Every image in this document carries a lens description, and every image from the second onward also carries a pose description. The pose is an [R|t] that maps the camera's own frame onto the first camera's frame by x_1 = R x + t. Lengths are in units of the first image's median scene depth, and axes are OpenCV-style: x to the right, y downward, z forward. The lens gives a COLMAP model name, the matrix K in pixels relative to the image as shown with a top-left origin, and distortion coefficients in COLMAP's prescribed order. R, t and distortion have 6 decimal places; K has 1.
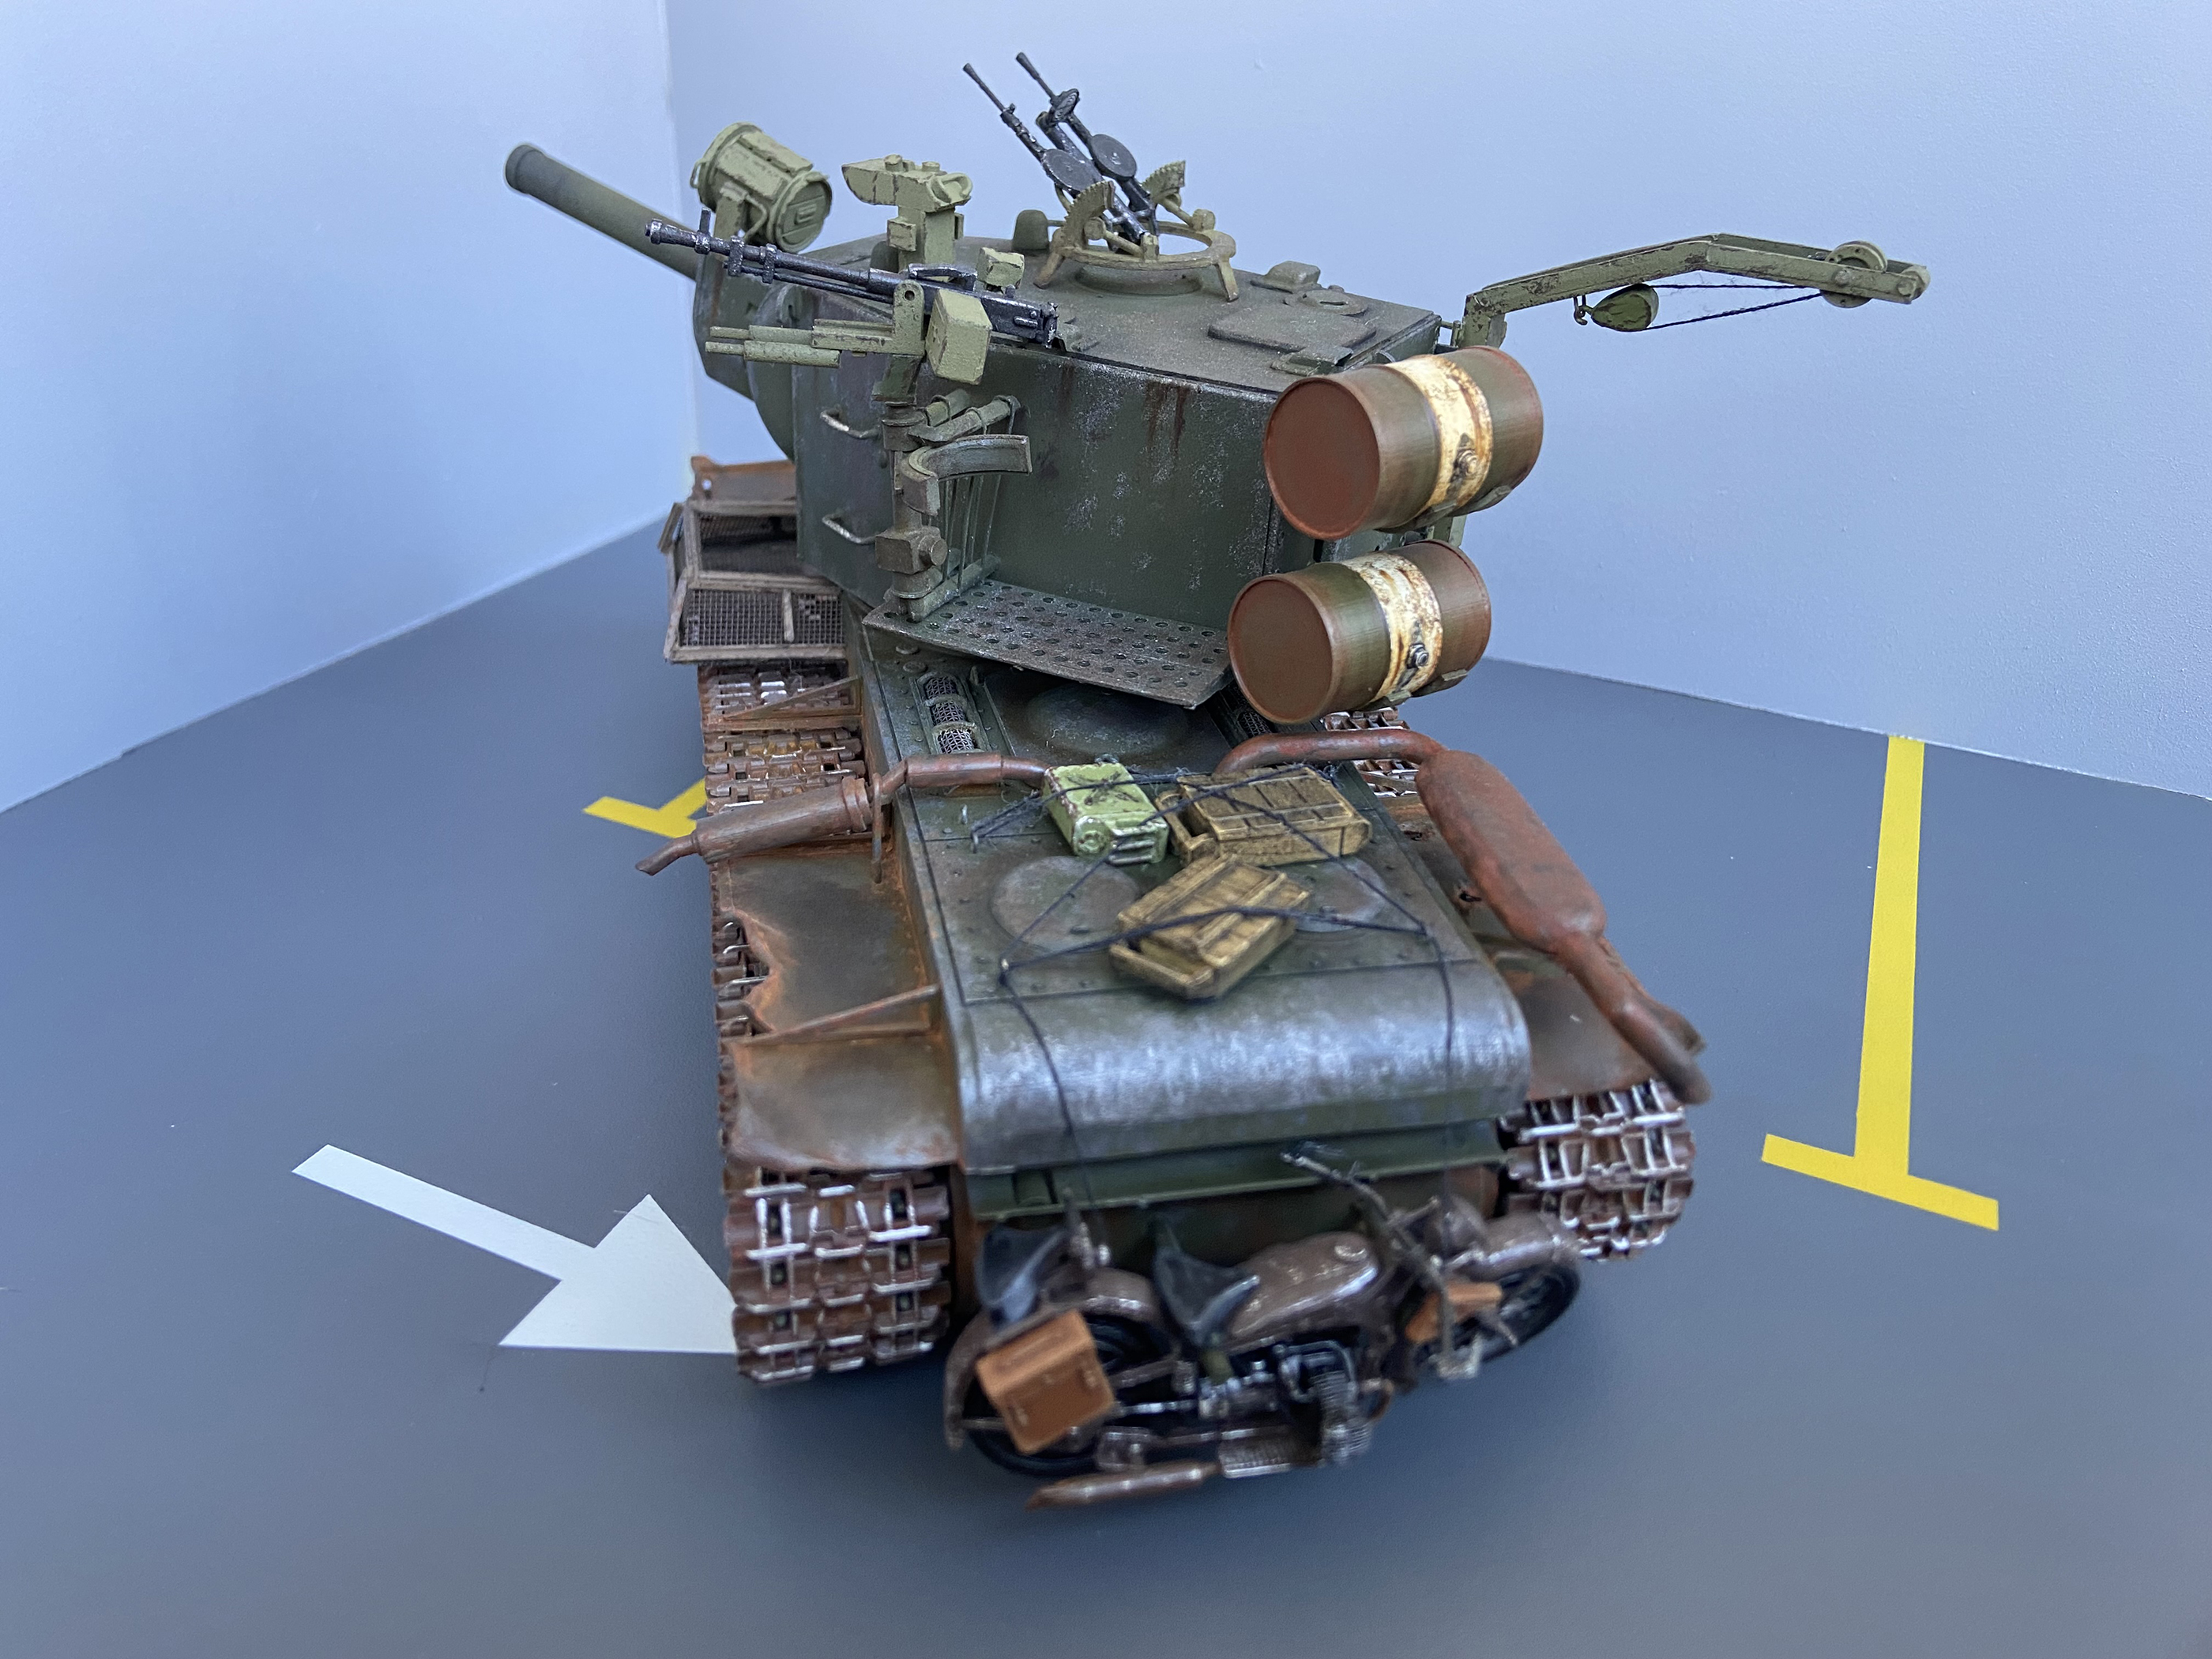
lens RADIAL K [[1679.6, 0, 1078.0], [0, 1679.6, 805.6], [0, 0, 1]] dist [0.138080, -0.160781]
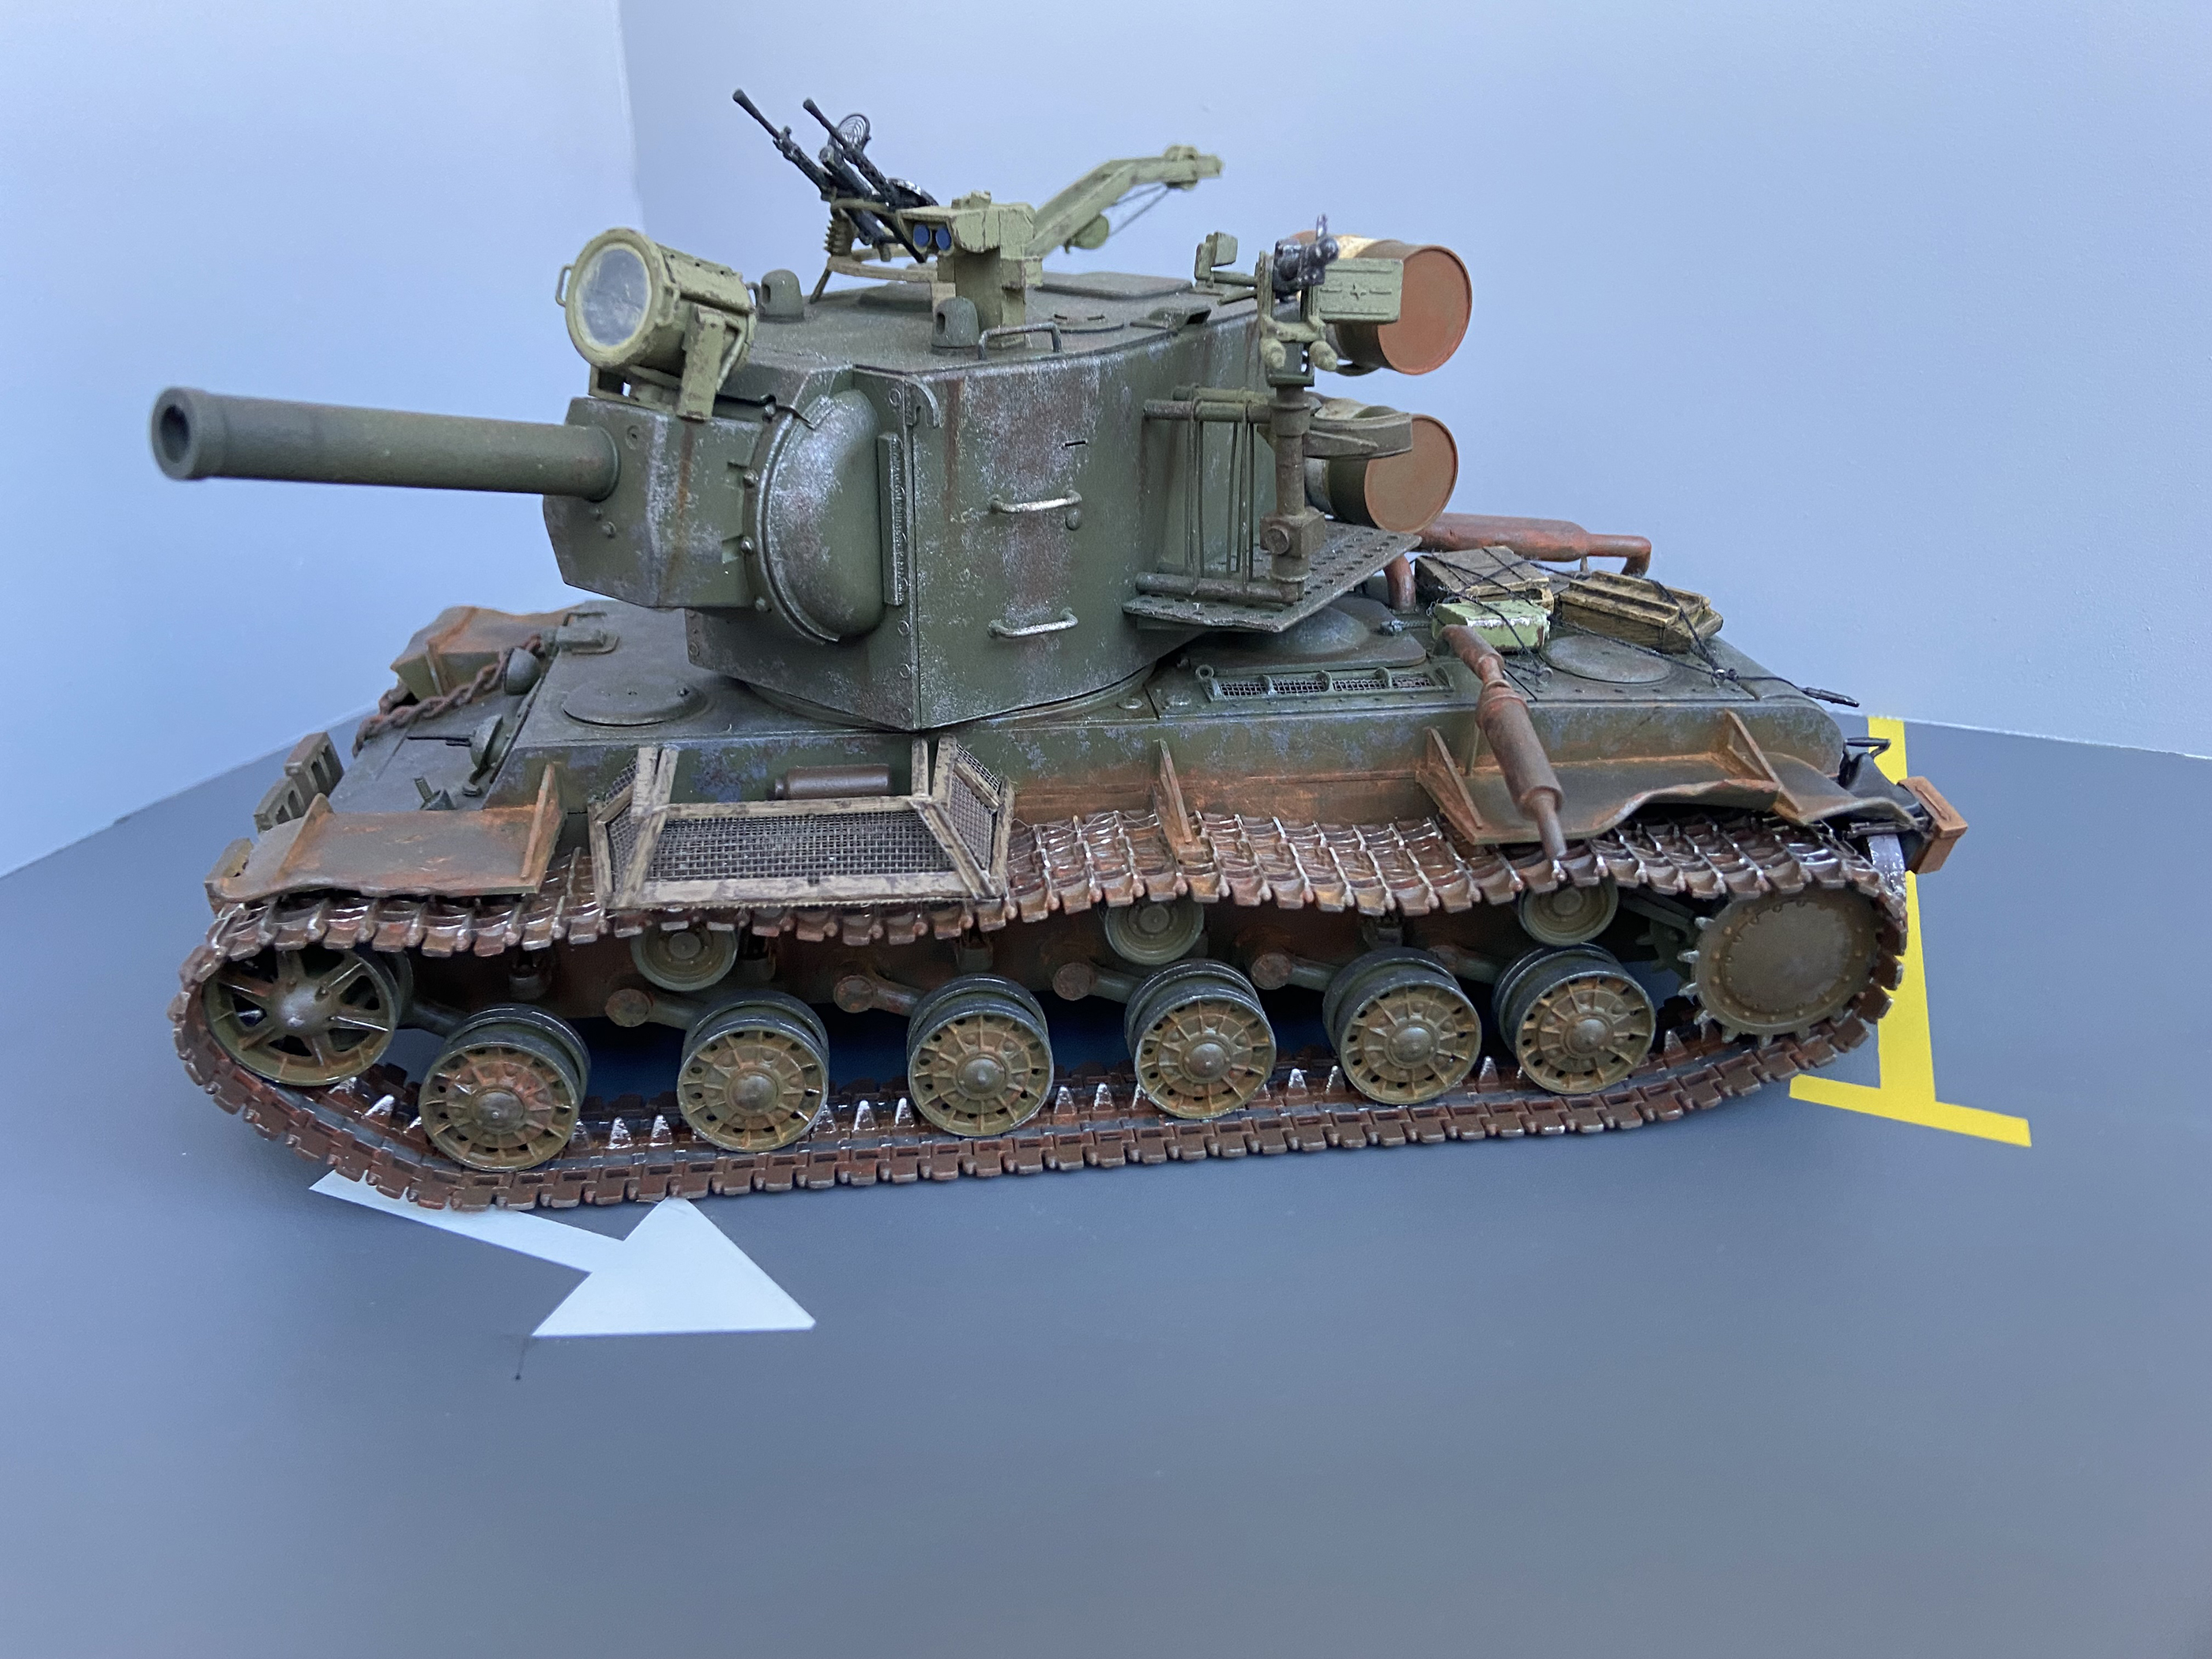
lens RADIAL K [[1730.2, 0, 1106.0], [0, 1730.2, 829.5], [0, 0, 1]] dist [0.109038, -0.173900]
pose [[0.092959, -0.464890, 0.880475, -1.154241], [0.496125, 0.788332, 0.363859, -0.466564], [-0.863261, 0.403001, 0.303926, 0.903512]]
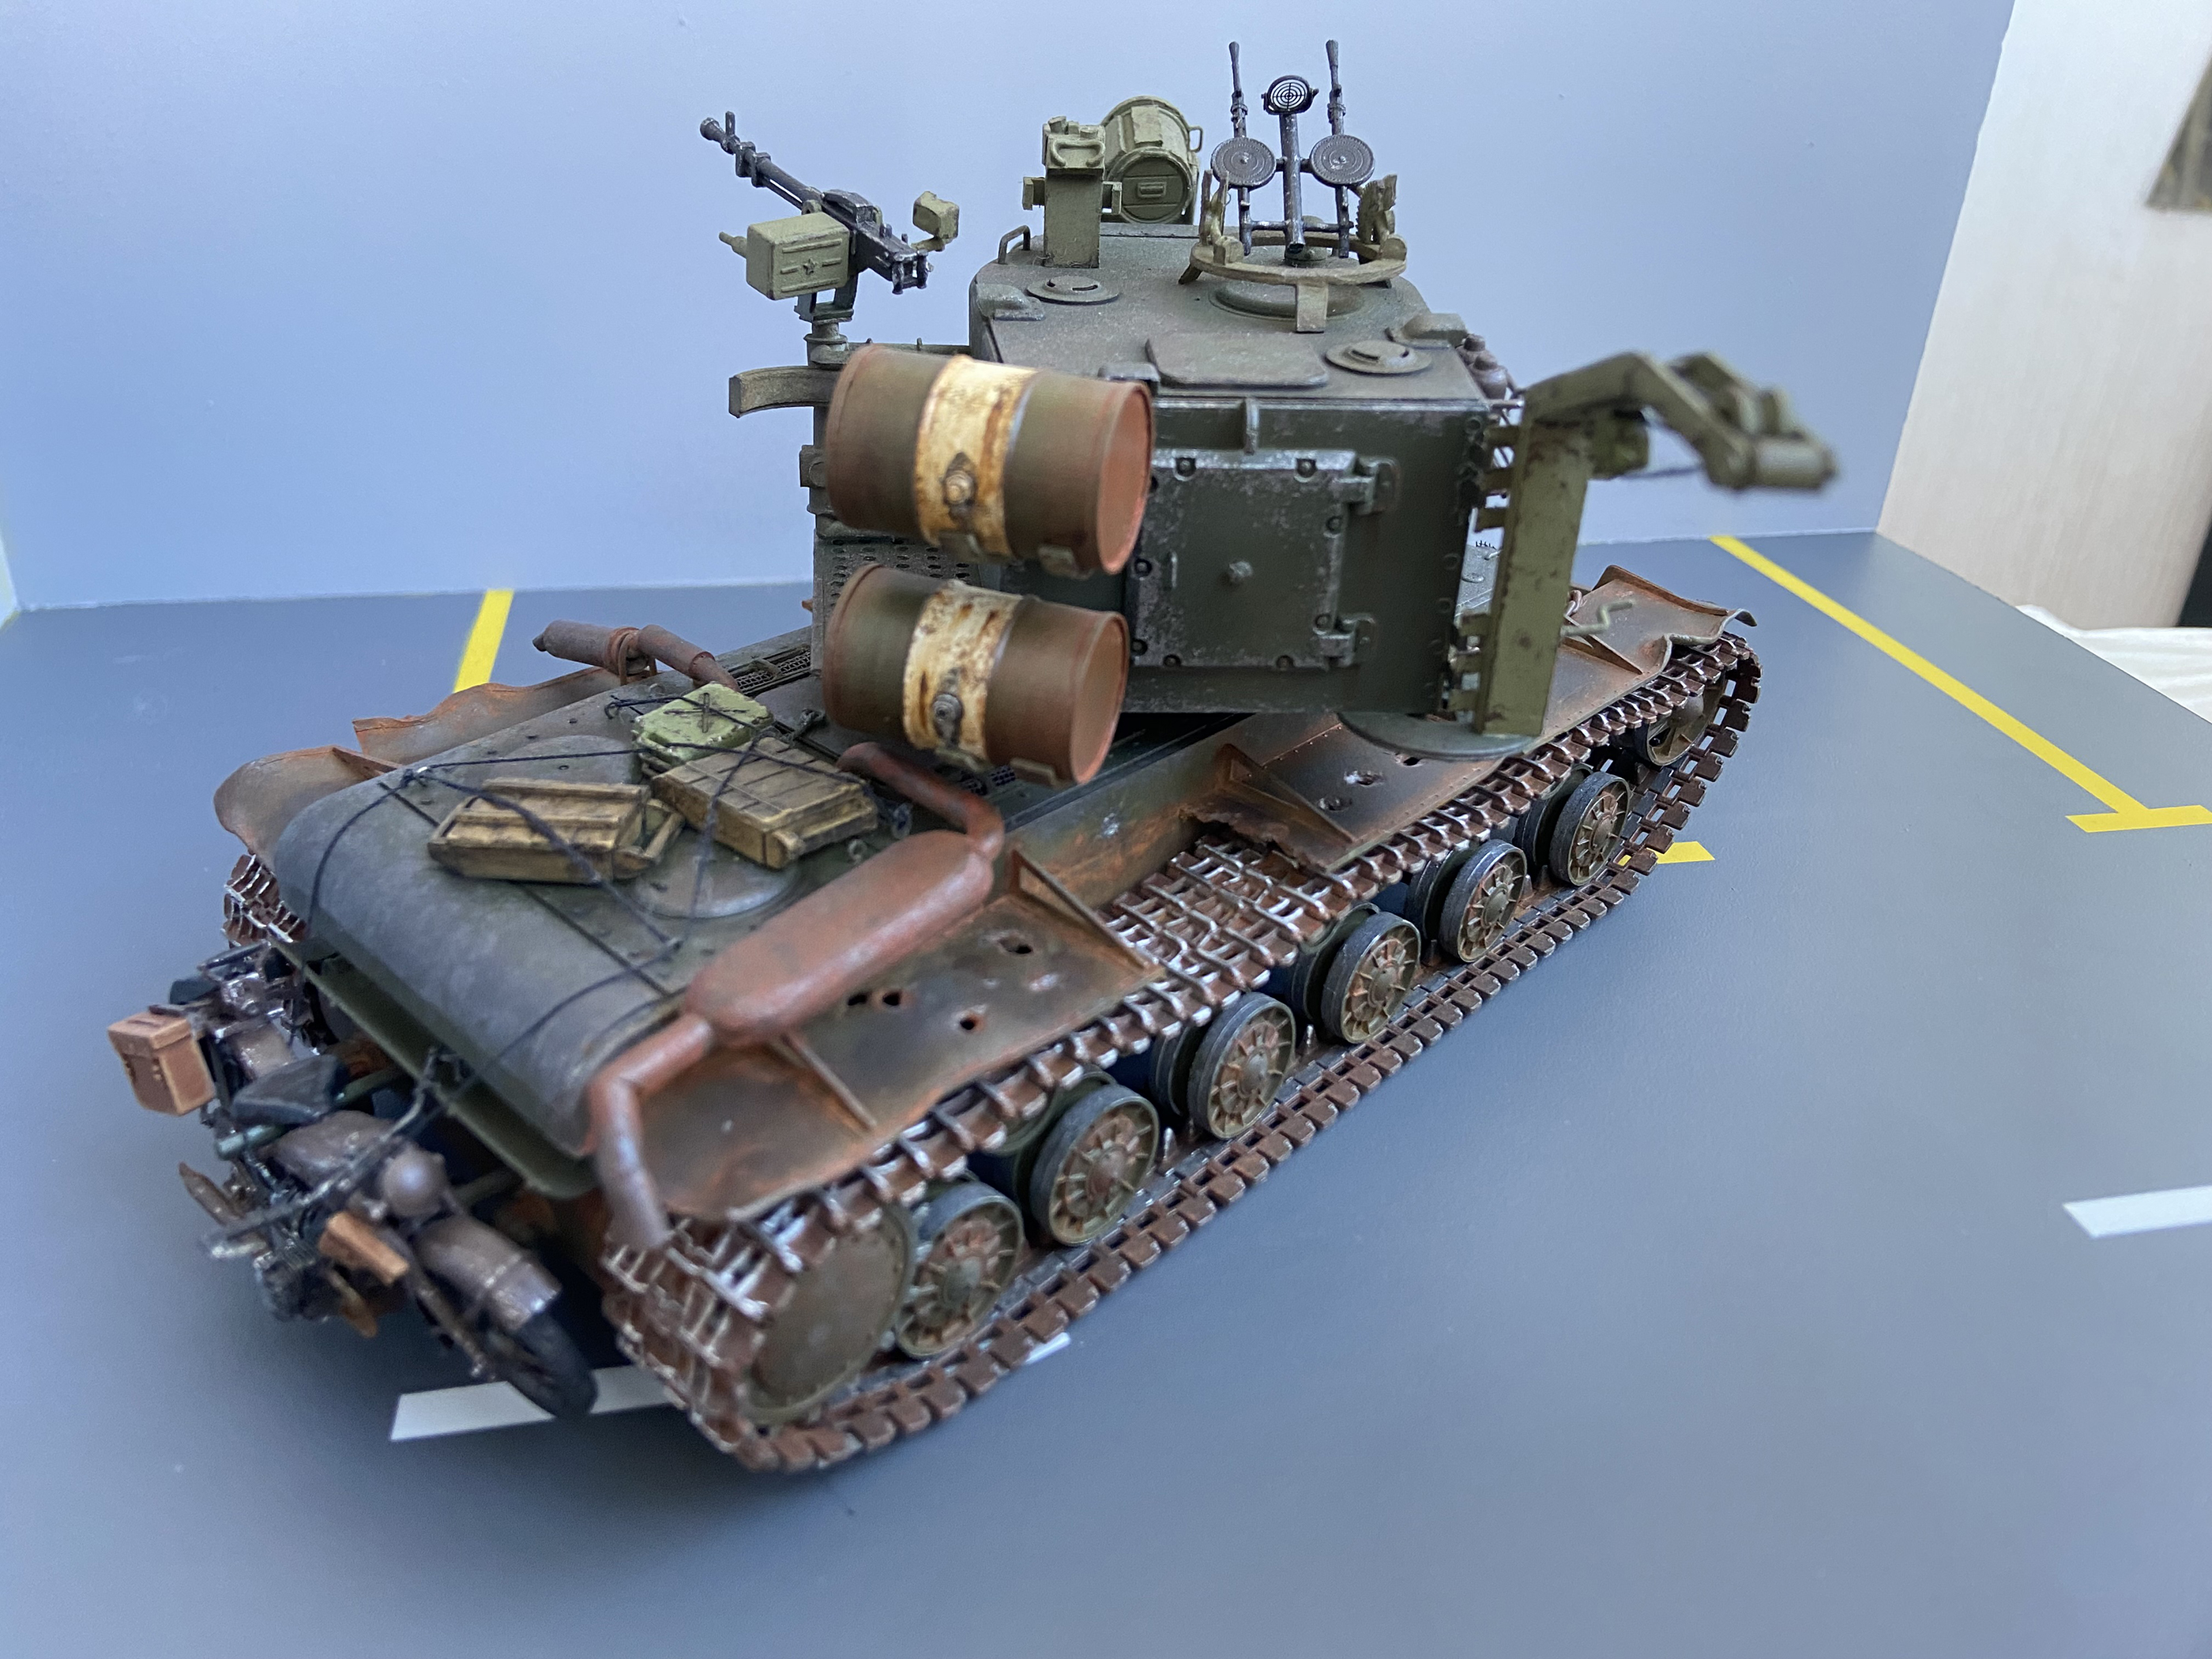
lens RADIAL K [[1679.6, 0, 1078.0], [0, 1679.6, 805.6], [0, 0, 1]] dist [0.138080, -0.160781]
pose [[0.558677, 0.385875, -0.734153, 0.876264], [-0.423061, 0.893945, 0.147921, -0.197701], [0.713372, 0.227952, 0.662675, 0.499652]]
